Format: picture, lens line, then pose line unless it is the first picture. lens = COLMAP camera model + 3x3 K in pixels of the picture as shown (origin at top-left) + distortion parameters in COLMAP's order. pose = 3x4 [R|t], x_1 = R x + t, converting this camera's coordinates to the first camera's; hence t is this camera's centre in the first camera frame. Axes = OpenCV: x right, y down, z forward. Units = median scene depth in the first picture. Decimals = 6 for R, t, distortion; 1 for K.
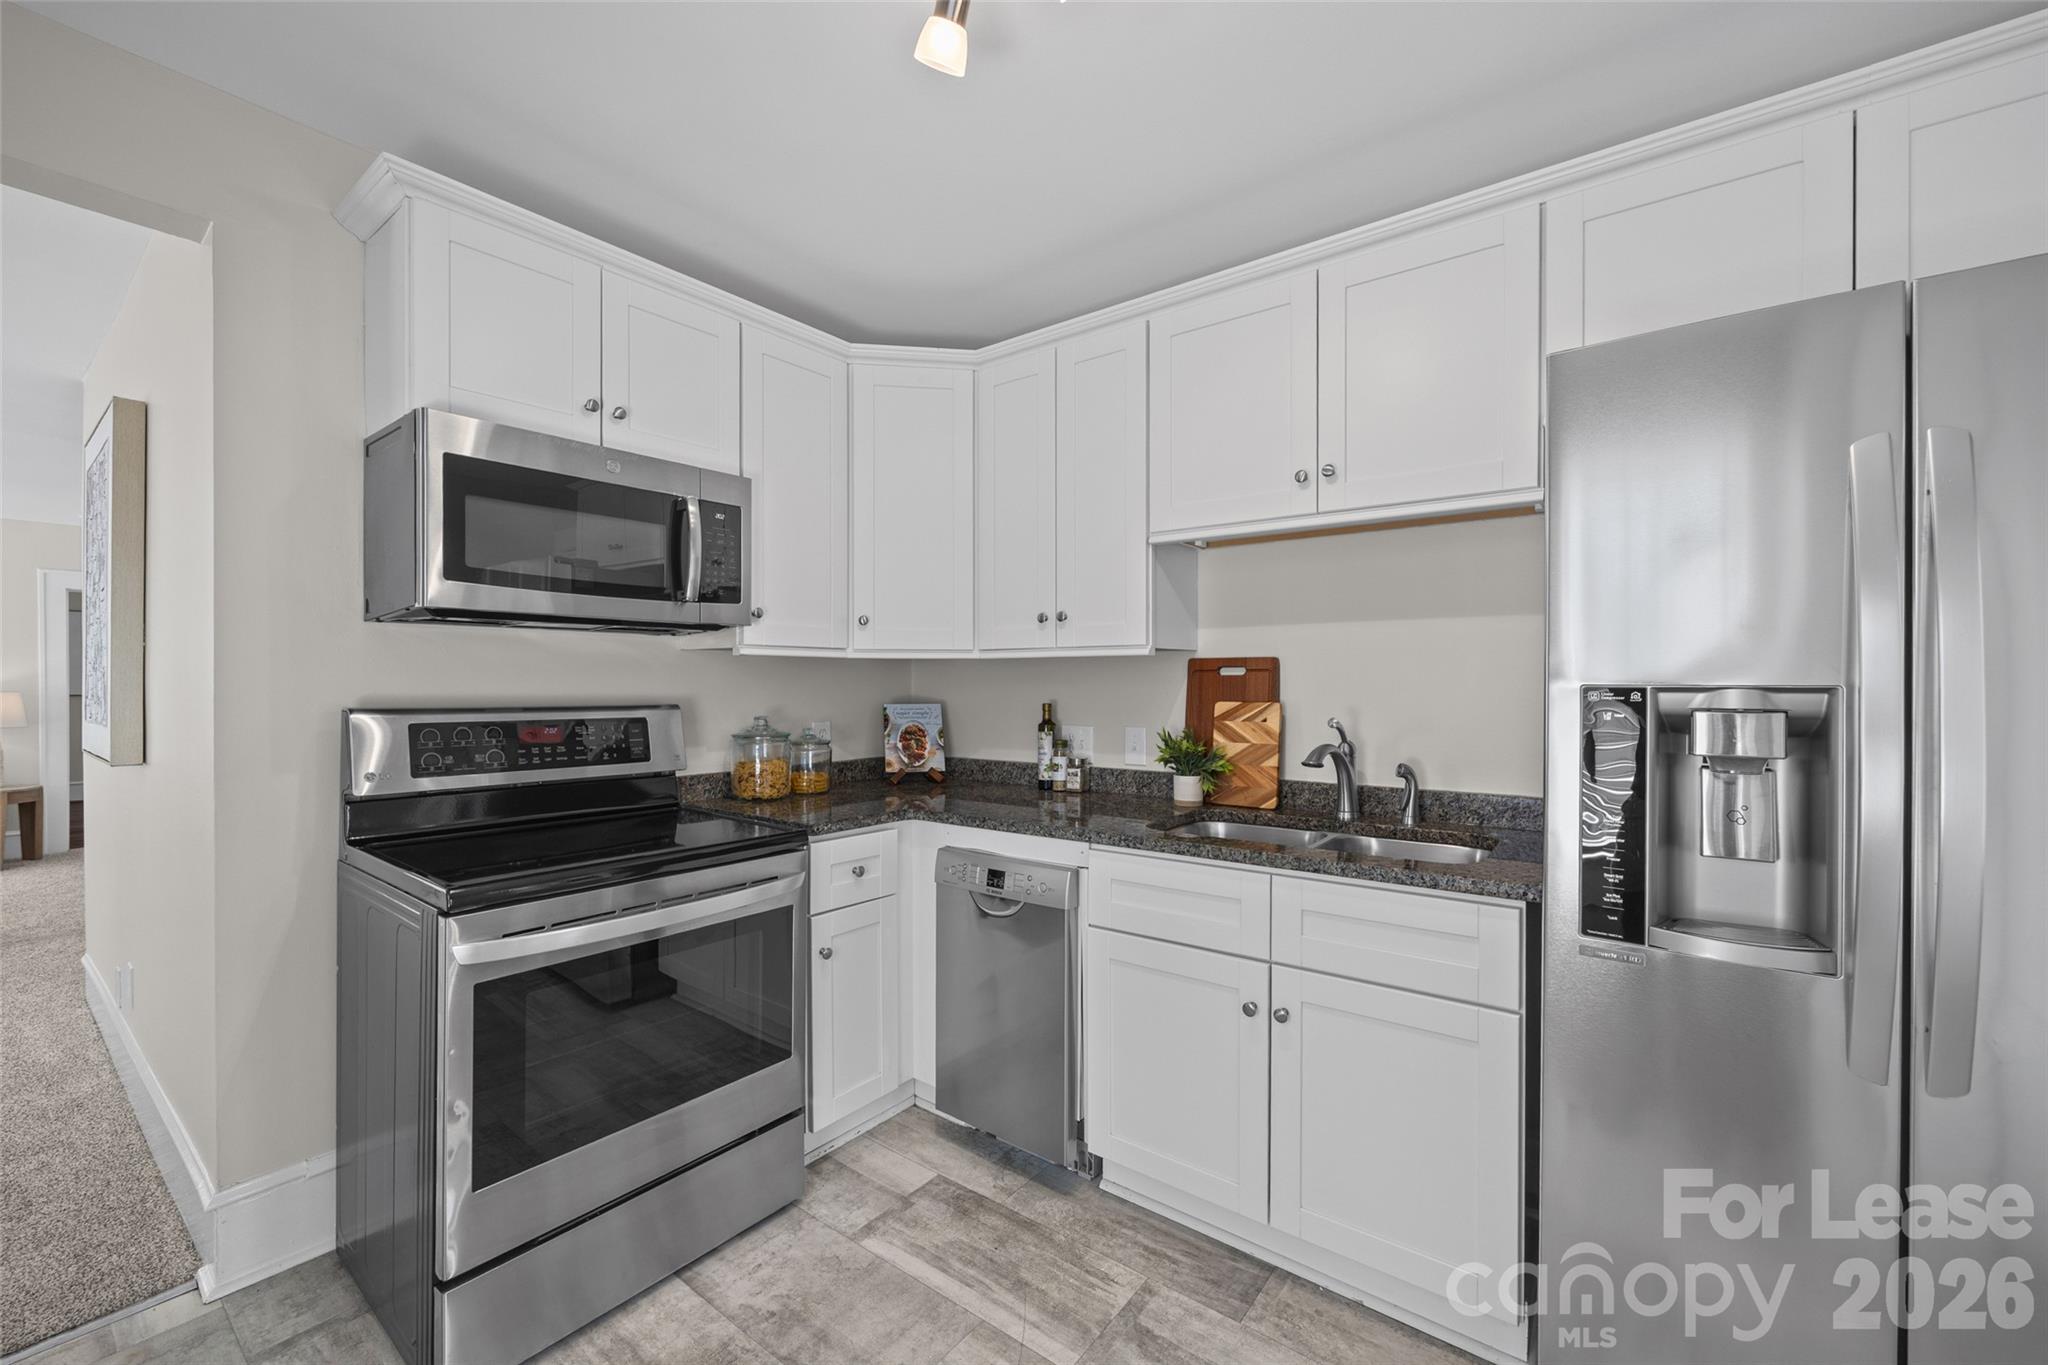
lens RADIAL K [[825.4, 0, 1014.2], [0, 825.4, 683.4], [0, 0, 1]] dist [-0.004769, 0.000084]
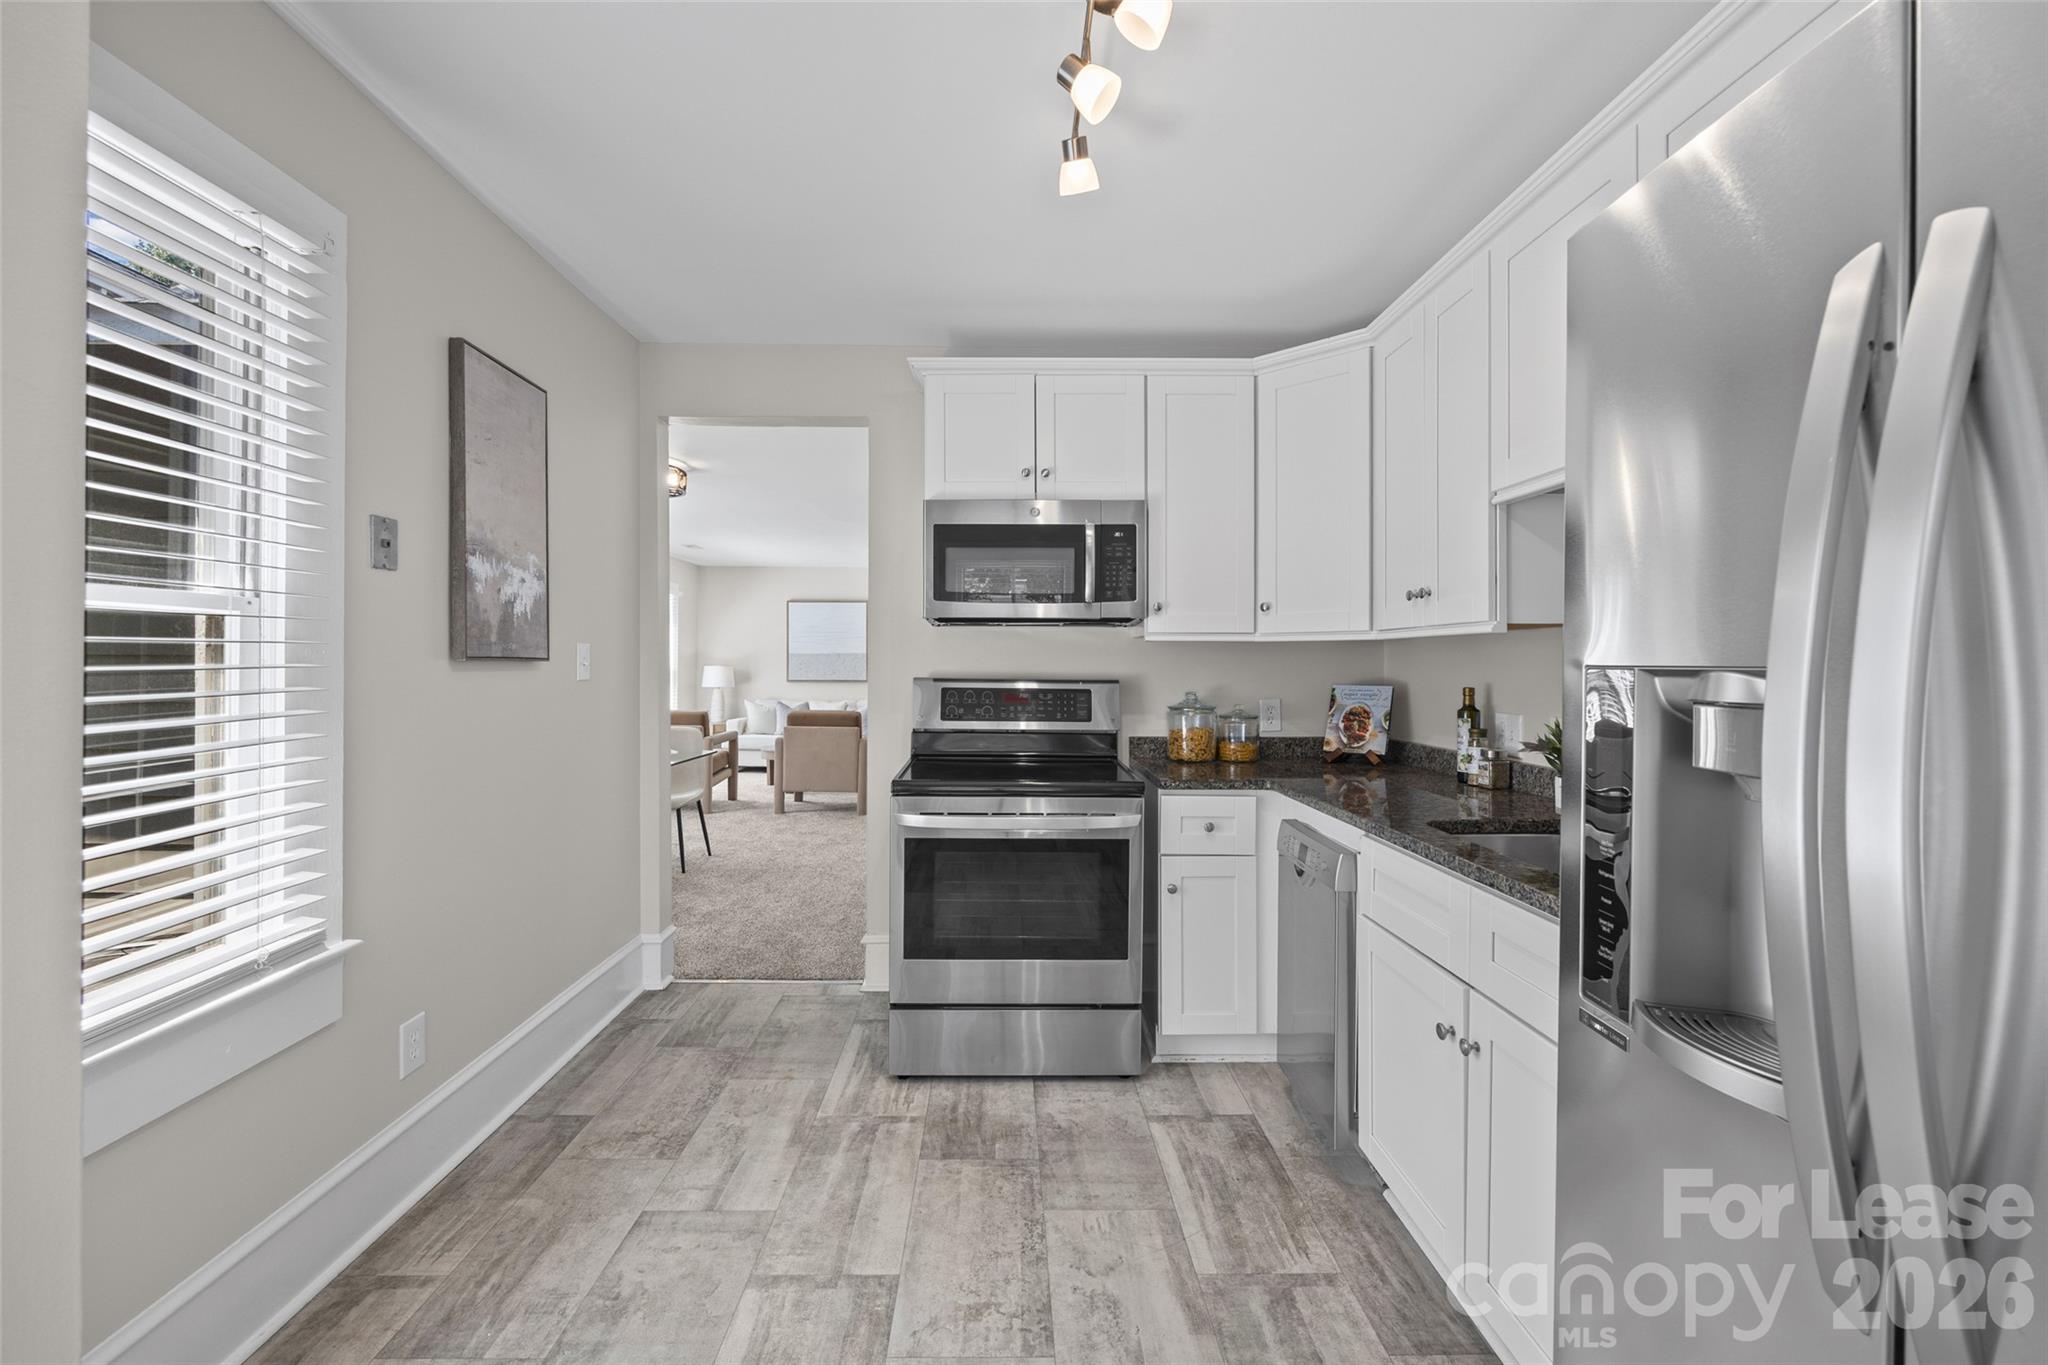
lens RADIAL K [[825.4, 0, 1012.4], [0, 825.4, 660.5], [0, 0, 1]] dist [-0.004769, 0.000084]
pose [[0.622461, -0.001363, -0.782649, 0.531820], [-0.003781, 0.999982, -0.004748, 0.001517], [0.782642, 0.005915, 0.622445, 0.064348]]
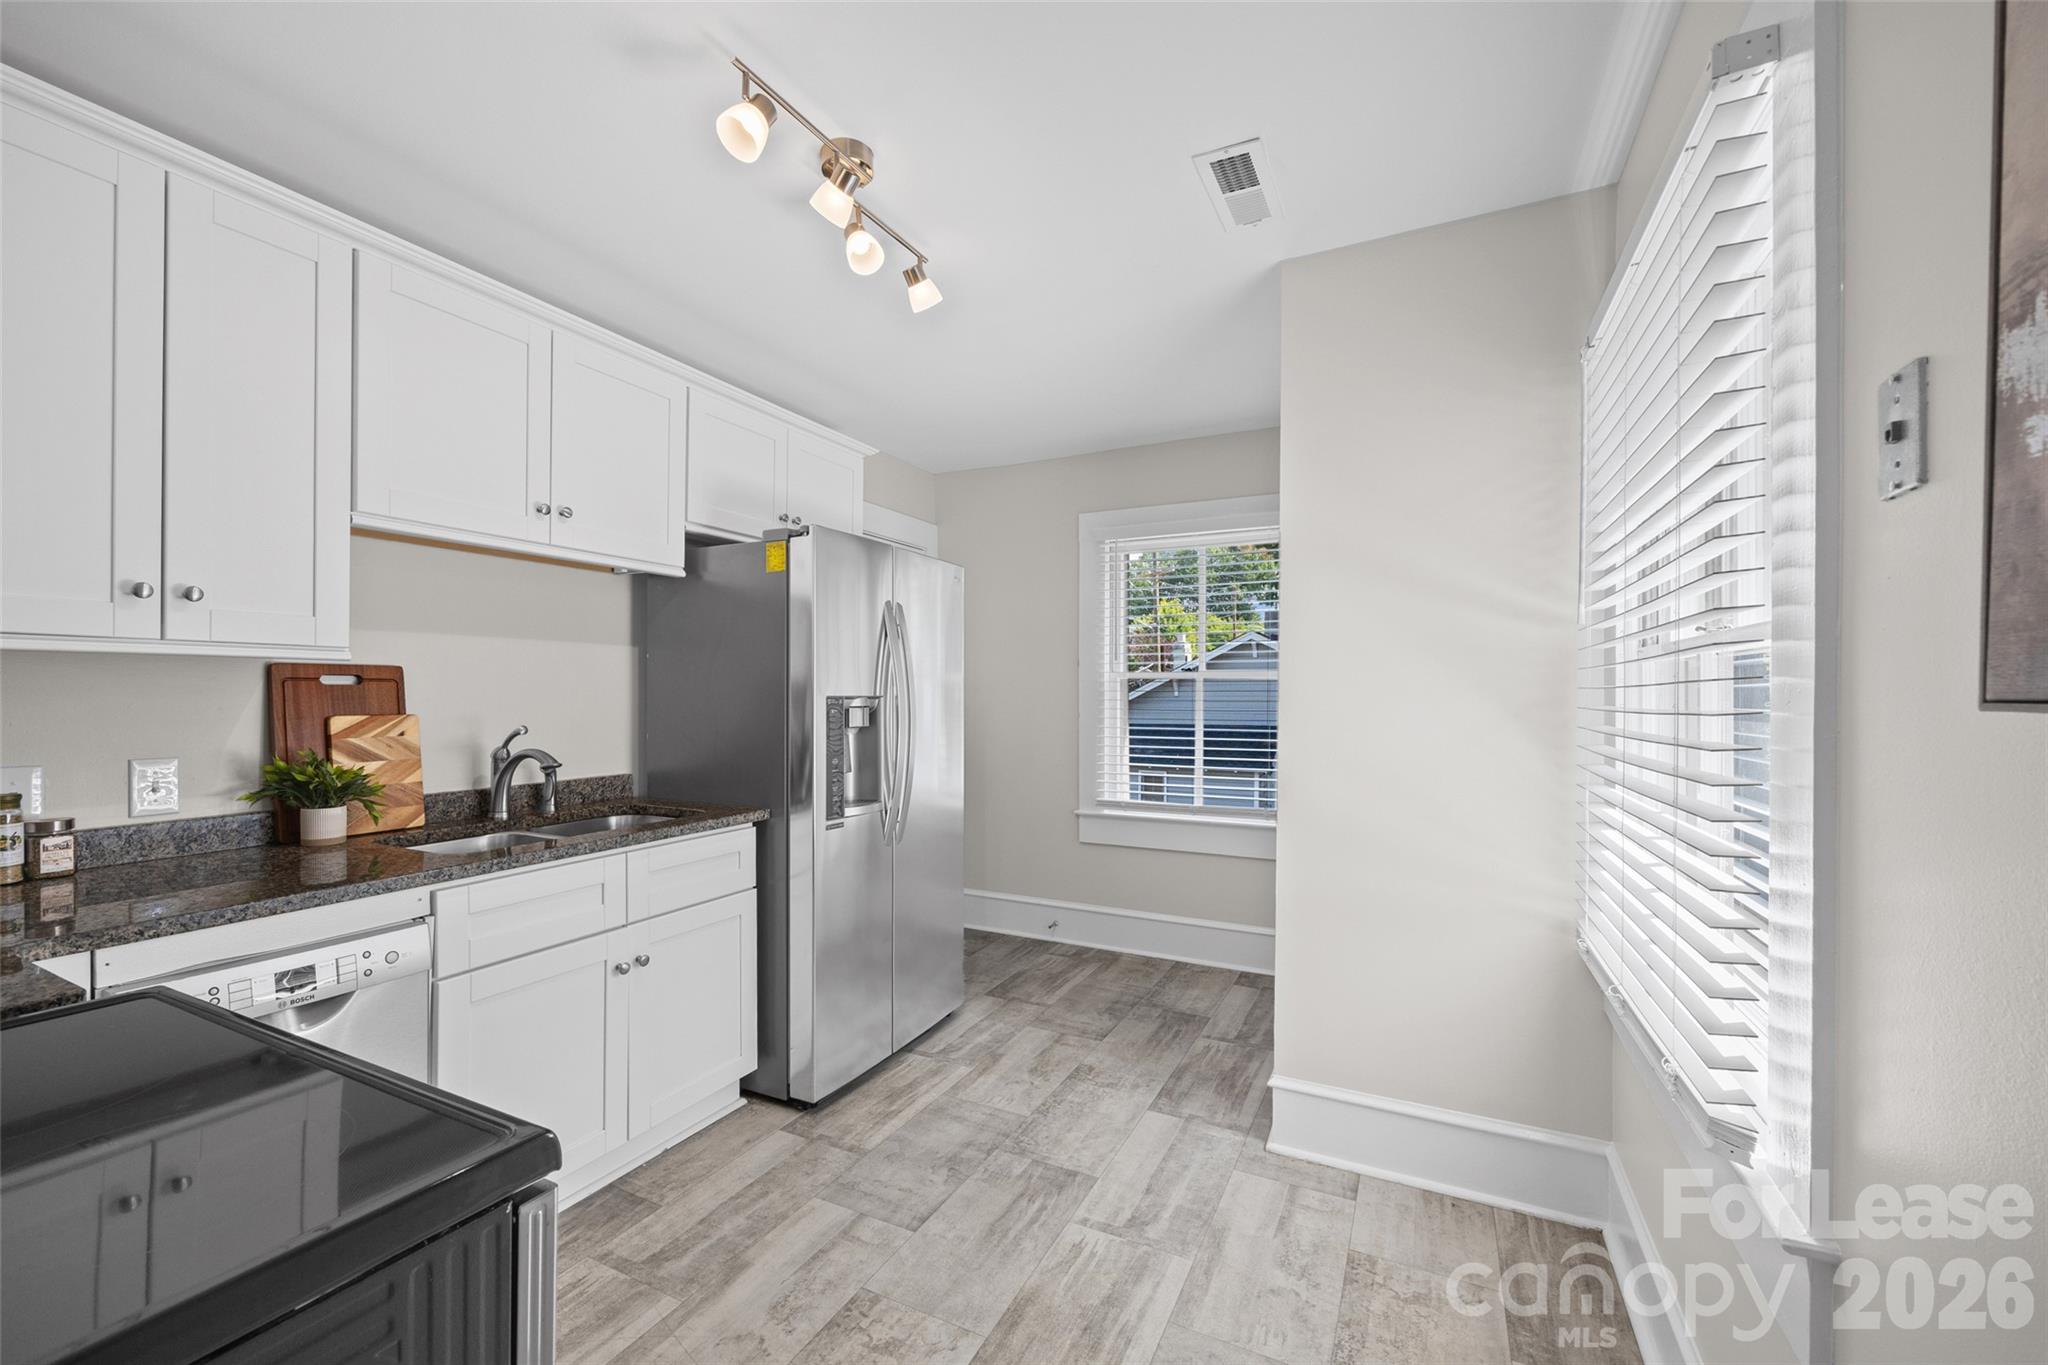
lens RADIAL K [[825.4, 0, 1018.8], [0, 825.4, 695.9], [0, 0, 1]] dist [-0.004769, 0.000084]
pose [[-0.192214, -0.005434, 0.981338, -0.762214], [-0.004842, 0.999978, 0.004589, -0.006036], [-0.981341, -0.003869, -0.192236, 0.514374]]
